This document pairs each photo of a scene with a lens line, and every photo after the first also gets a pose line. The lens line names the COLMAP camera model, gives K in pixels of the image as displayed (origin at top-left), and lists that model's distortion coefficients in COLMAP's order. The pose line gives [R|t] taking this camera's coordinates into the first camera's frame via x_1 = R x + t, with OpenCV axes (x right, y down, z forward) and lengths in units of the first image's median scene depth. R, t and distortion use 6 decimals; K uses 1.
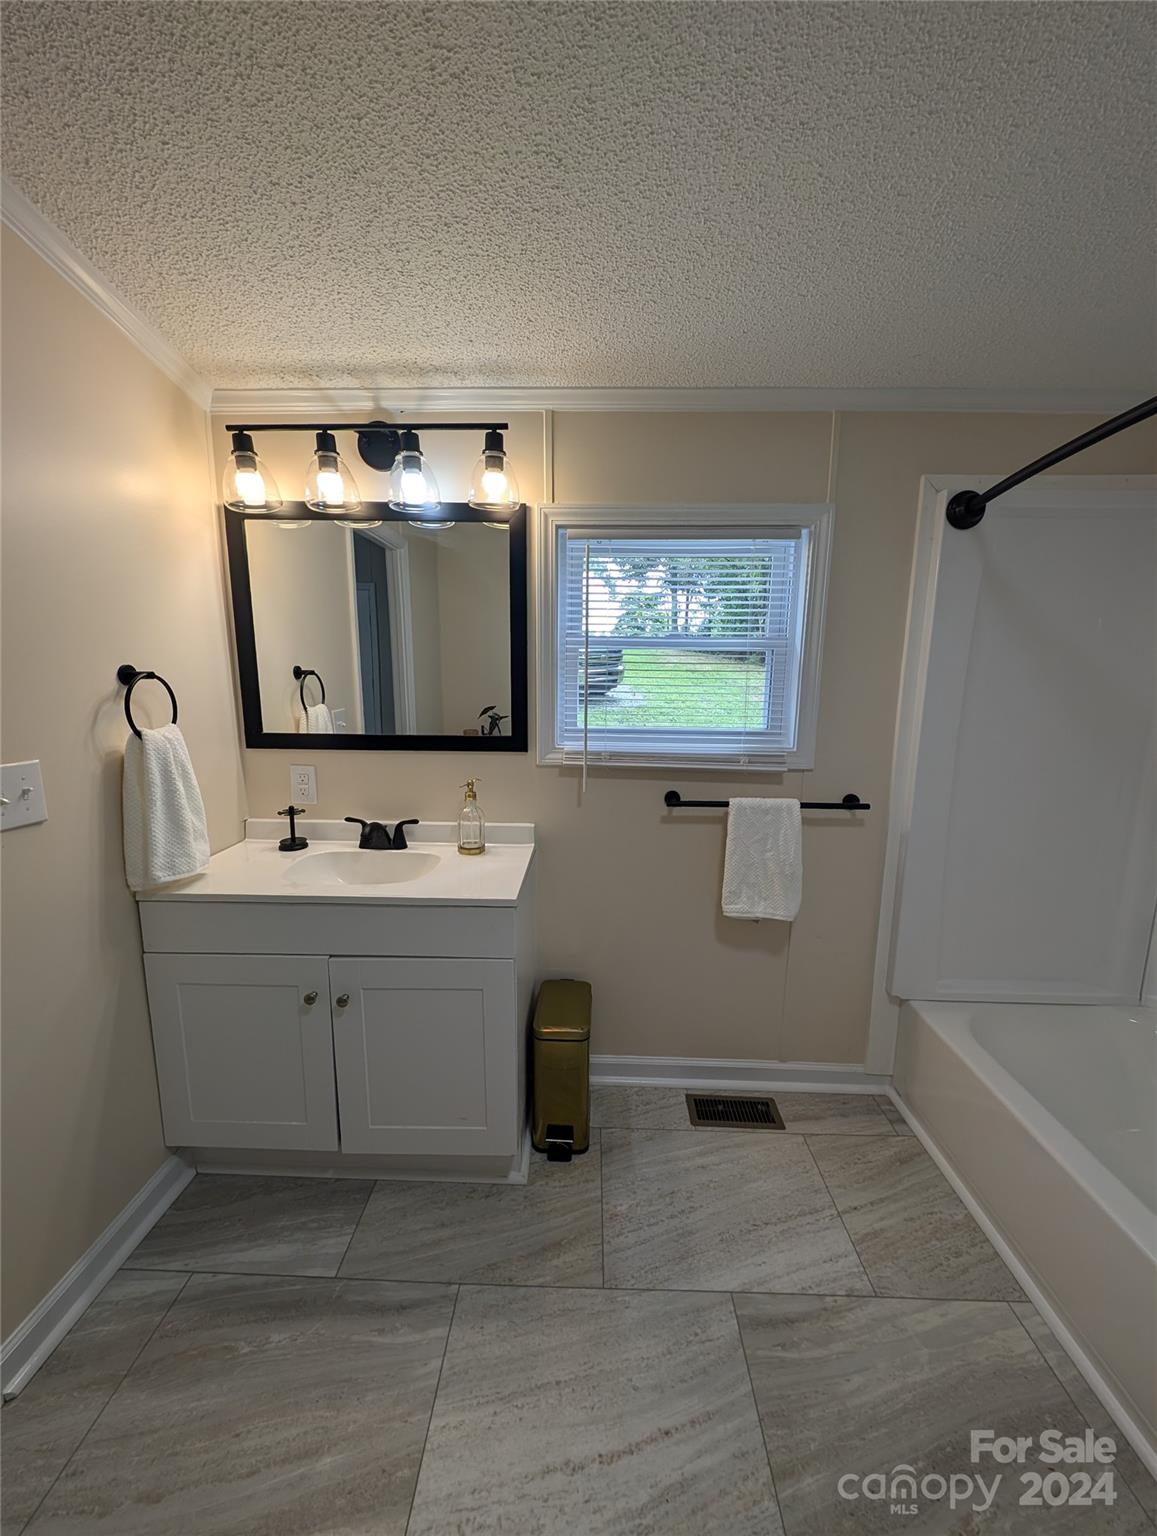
lens RADIAL K [[580.2, 0, 583.3], [0, 580.2, 769.0], [0, 0, 1]] dist [-0.000219, -0.000114]
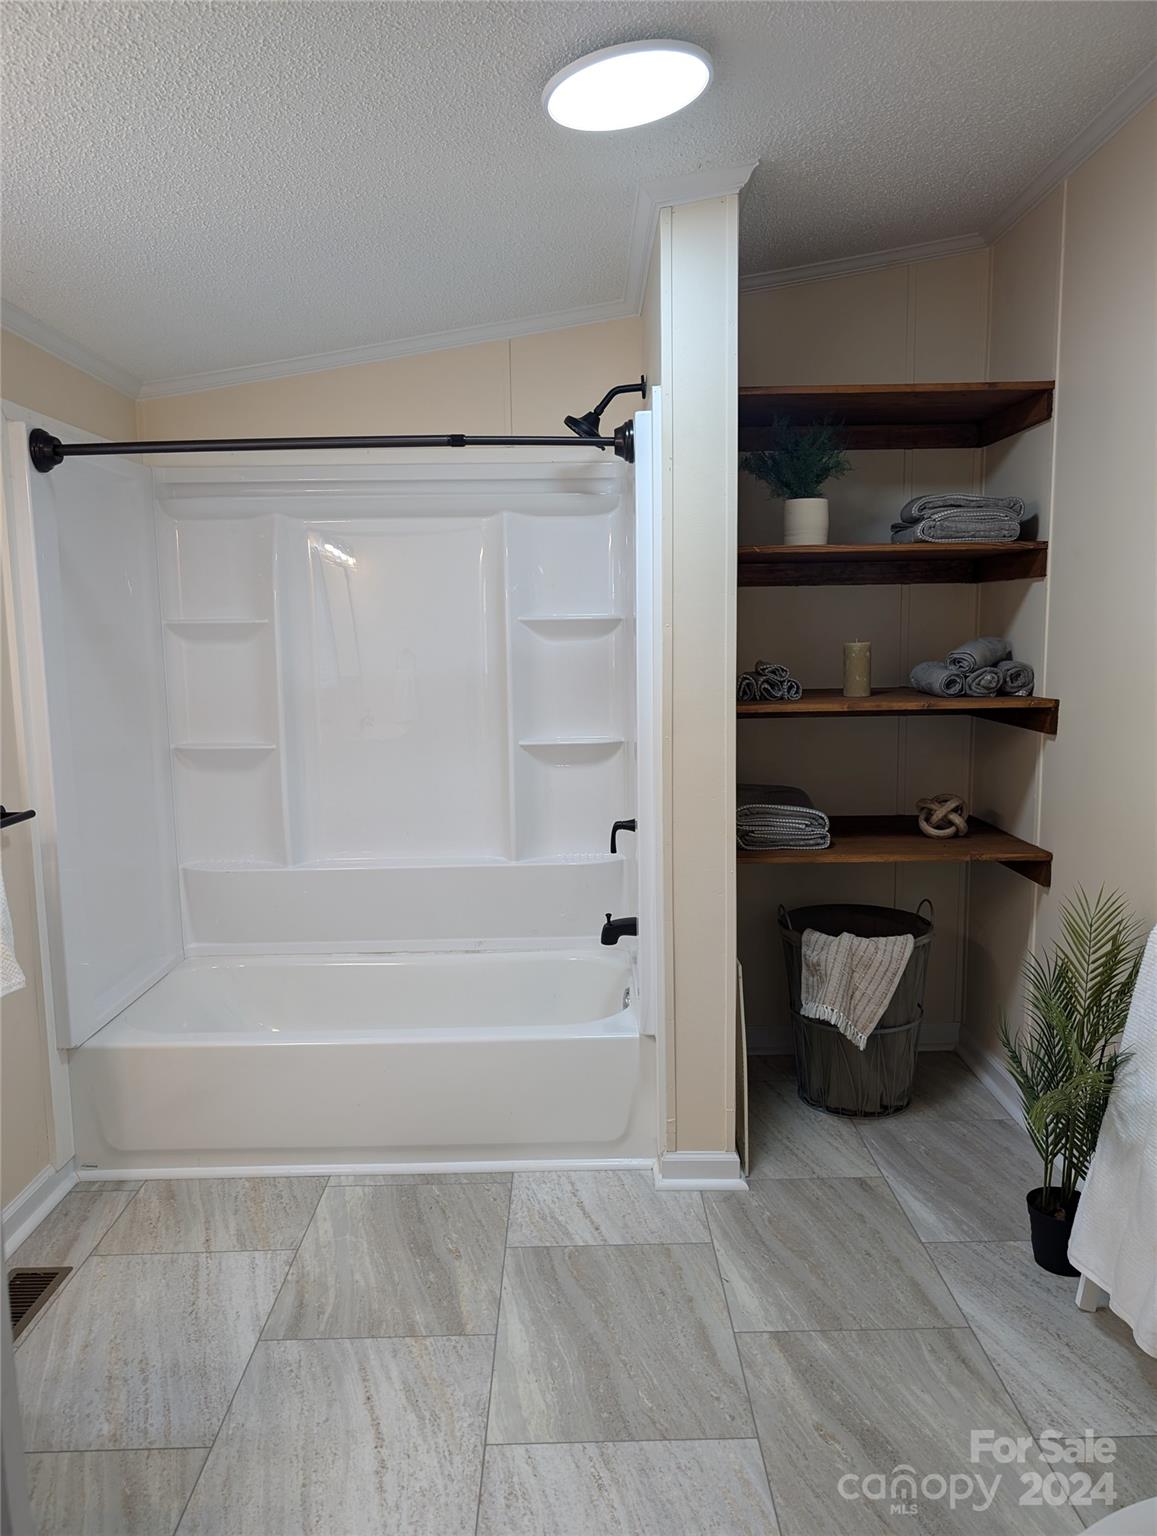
lens RADIAL K [[1101.6, 0, 585.6], [0, 1101.6, 777.3], [0, 0, 1]] dist [0.007306, 0.005774]
pose [[-0.037851, -0.142999, 0.988999, -1.216051], [0.170231, 0.974319, 0.147391, -0.090498], [-0.984677, 0.173937, -0.012536, 0.354116]]
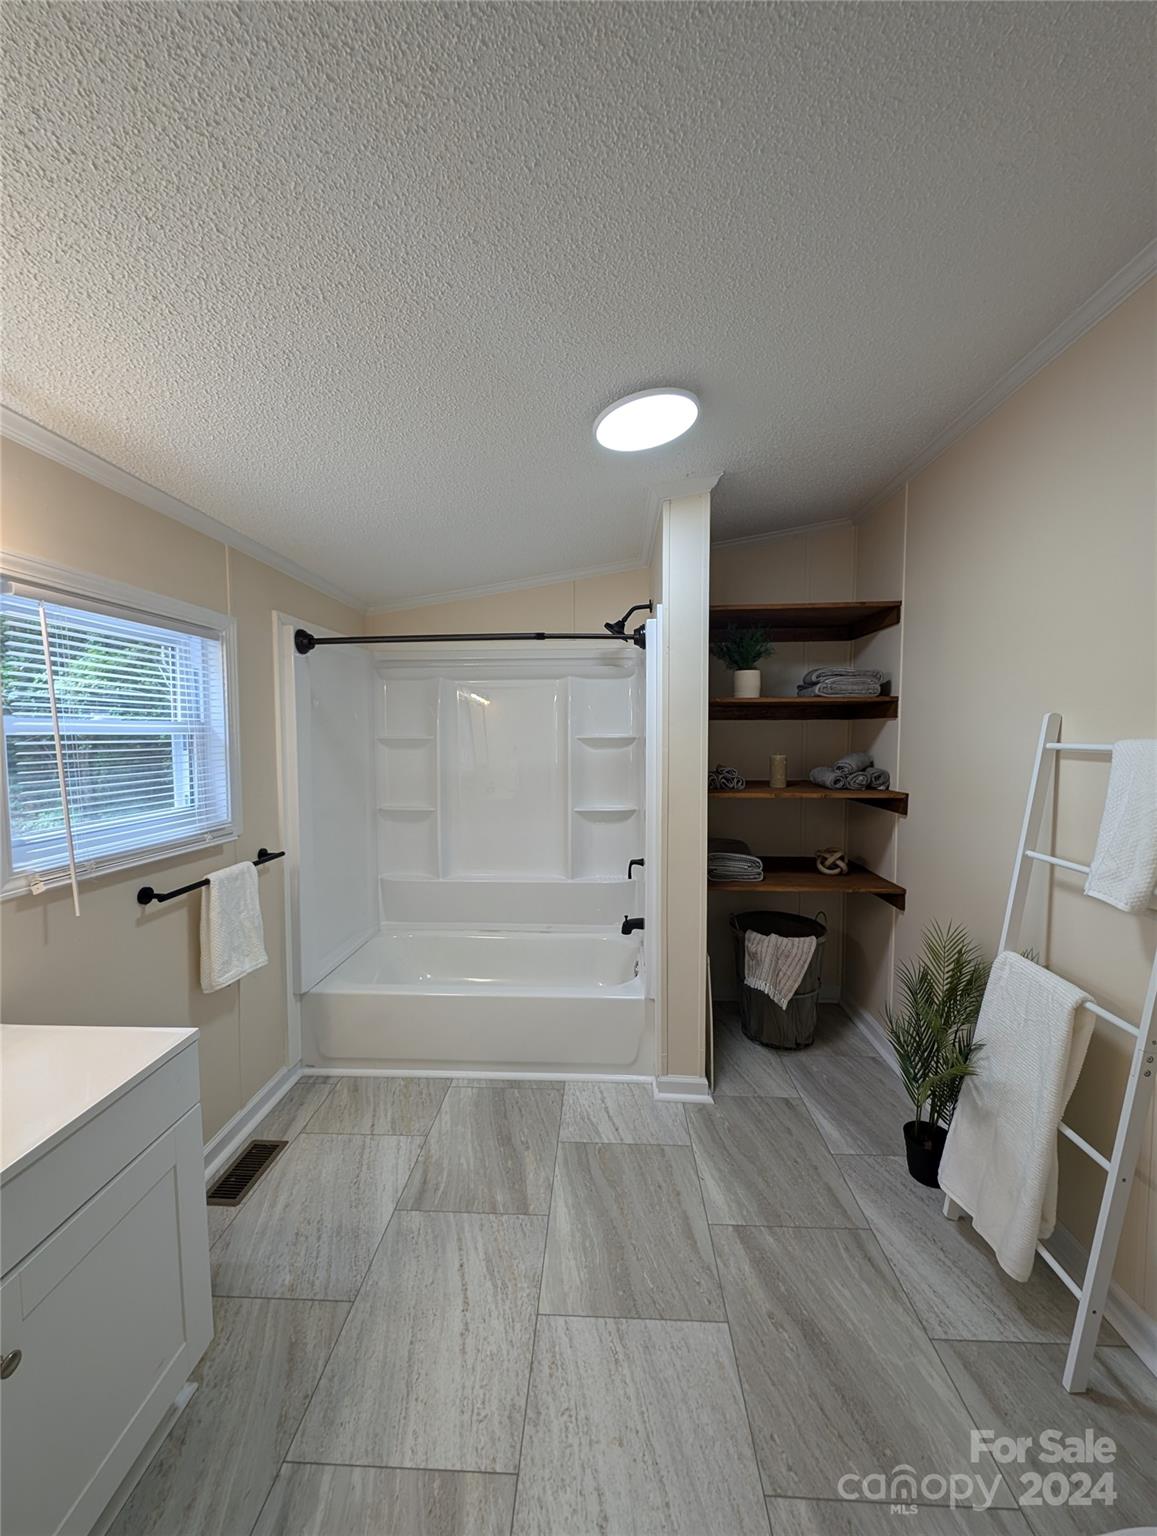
lens RADIAL K [[576.3, 0, 578.5], [0, 576.3, 768.0], [0, 0, 1]] dist [0.001273, -0.000438]
pose [[0.025695, -0.068737, 0.997304, -0.939259], [0.159850, 0.985079, 0.063776, -0.124249], [-0.986807, 0.157780, 0.036299, 0.338106]]
